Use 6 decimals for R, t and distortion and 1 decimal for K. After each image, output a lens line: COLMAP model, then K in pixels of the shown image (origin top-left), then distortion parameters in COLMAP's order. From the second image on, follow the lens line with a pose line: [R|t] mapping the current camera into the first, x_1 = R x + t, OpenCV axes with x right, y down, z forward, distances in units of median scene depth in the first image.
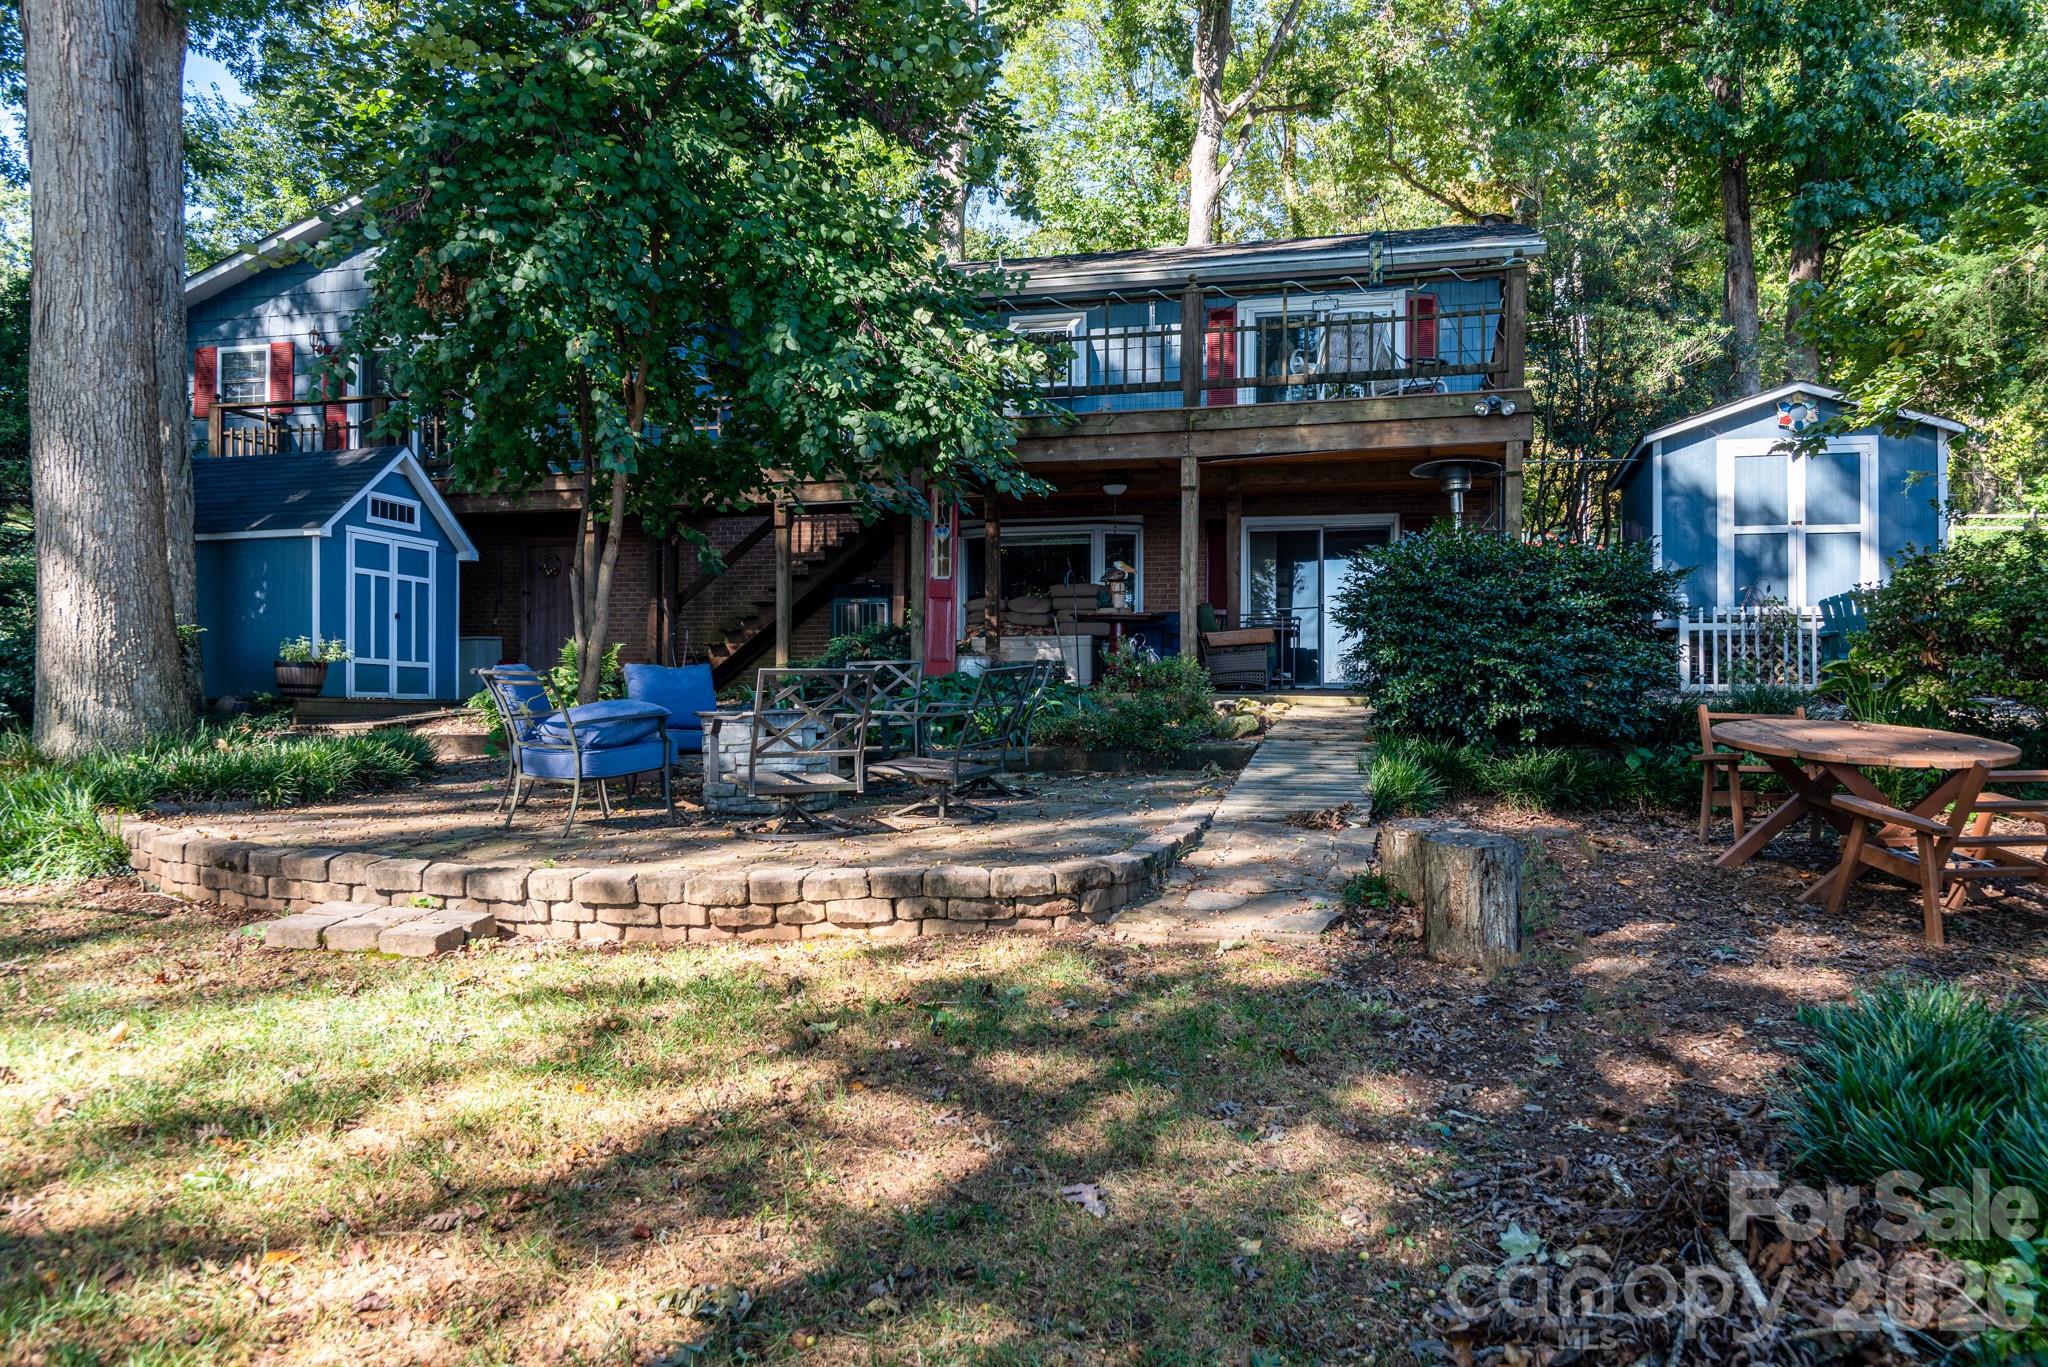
lens RADIAL K [[1480.2, 0, 1027.6], [0, 1480.2, 678.6], [0, 0, 1]] dist [0.009951, 0.000604]
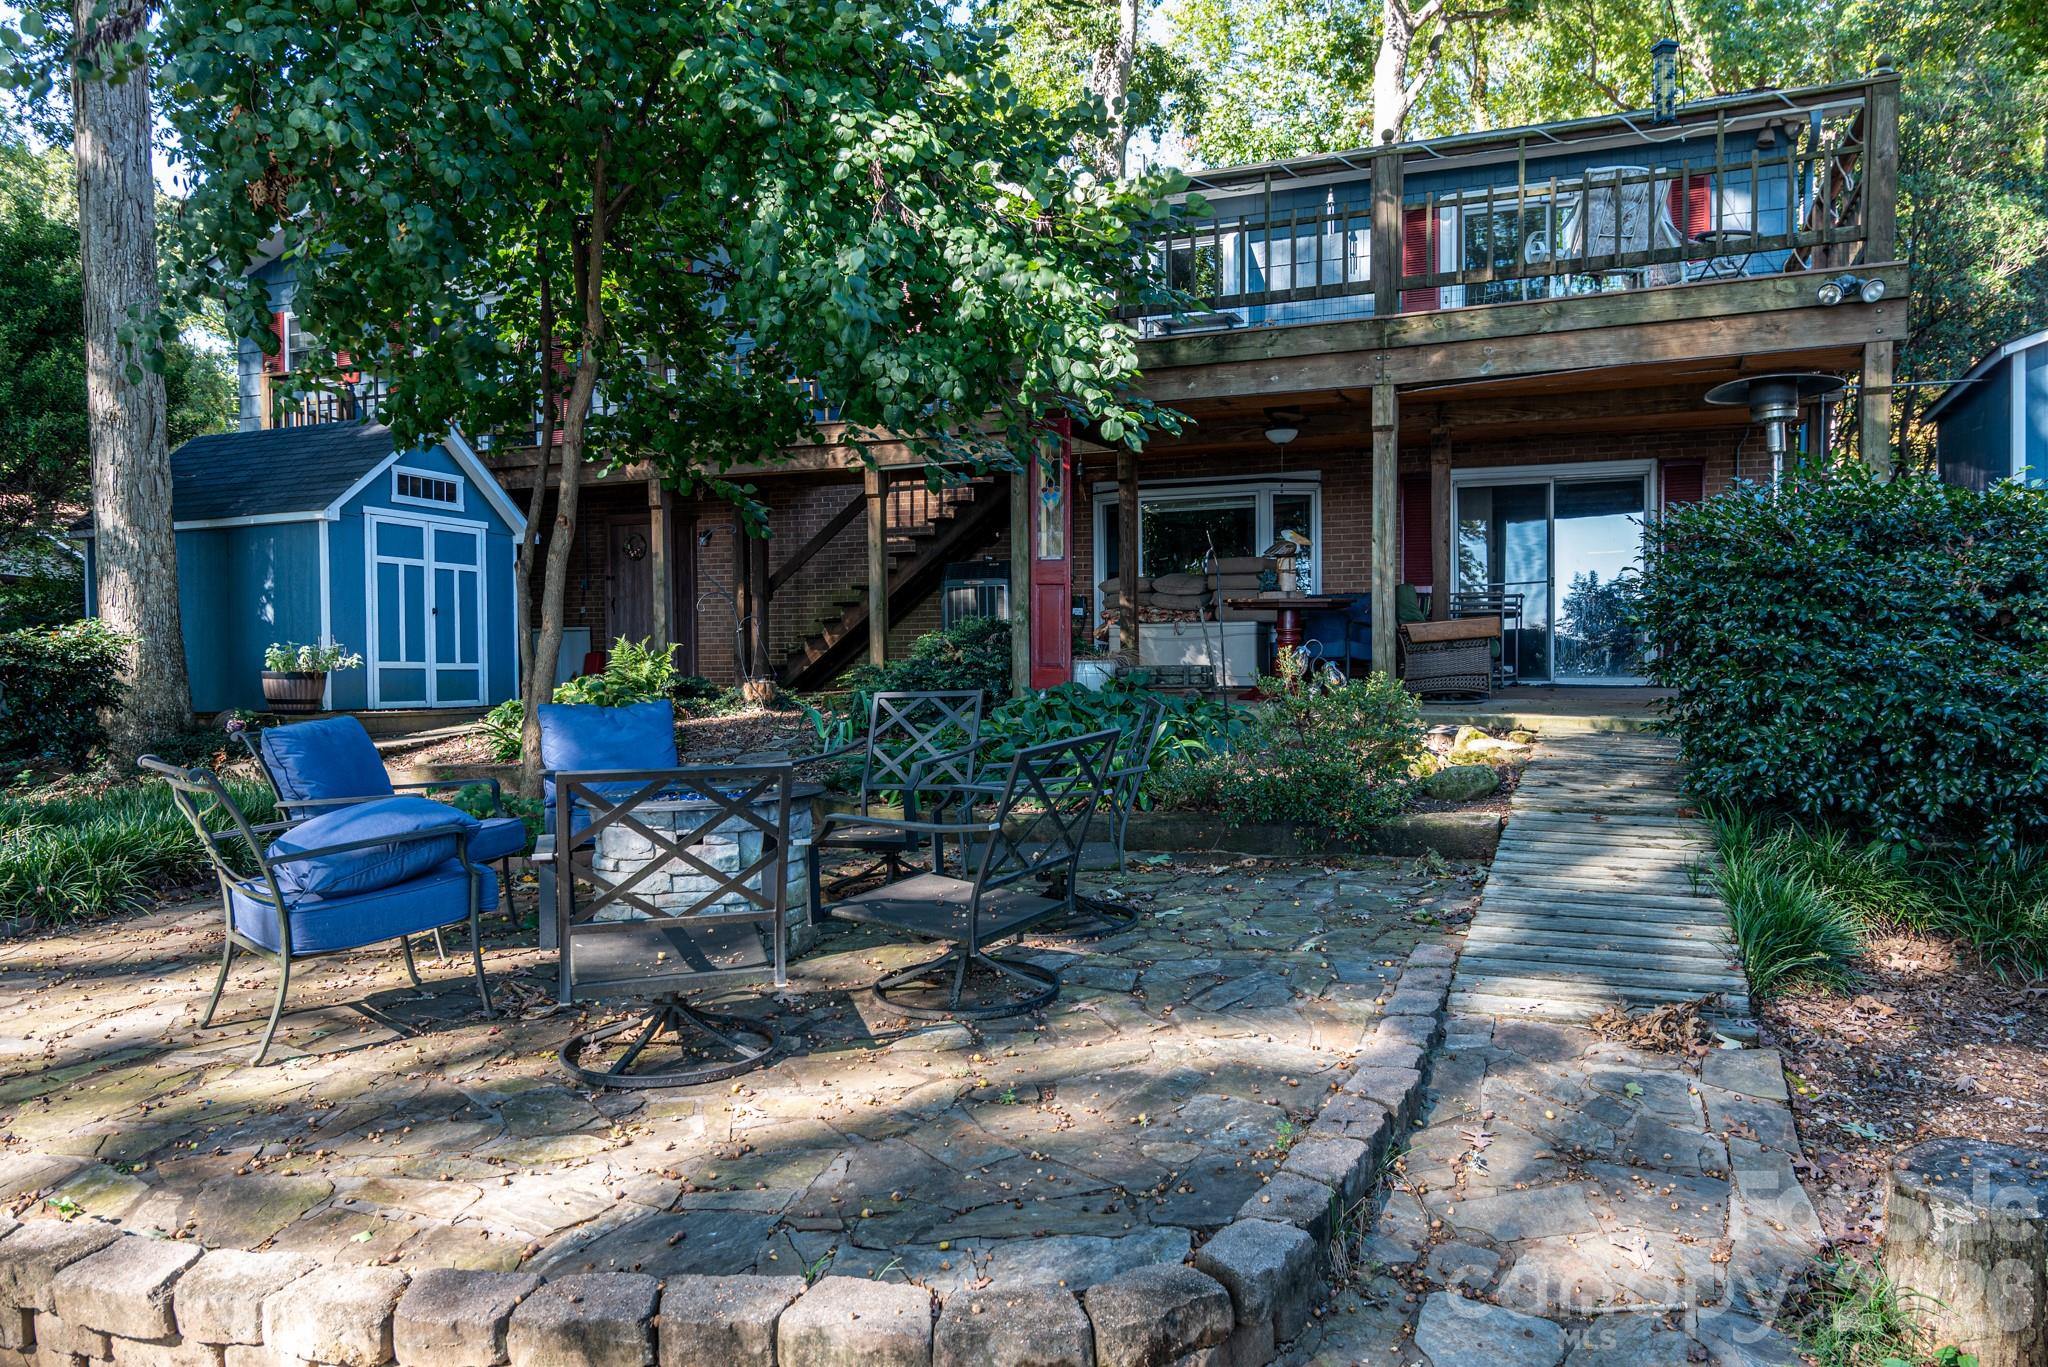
lens RADIAL K [[1480.2, 0, 1022.6], [0, 1480.2, 687.1], [0, 0, 1]] dist [0.009951, 0.000604]
pose [[0.992370, -0.008057, -0.123032, 0.016661], [0.011577, 0.999543, 0.027921, -0.018607], [0.122751, -0.029132, 0.992010, 0.194280]]
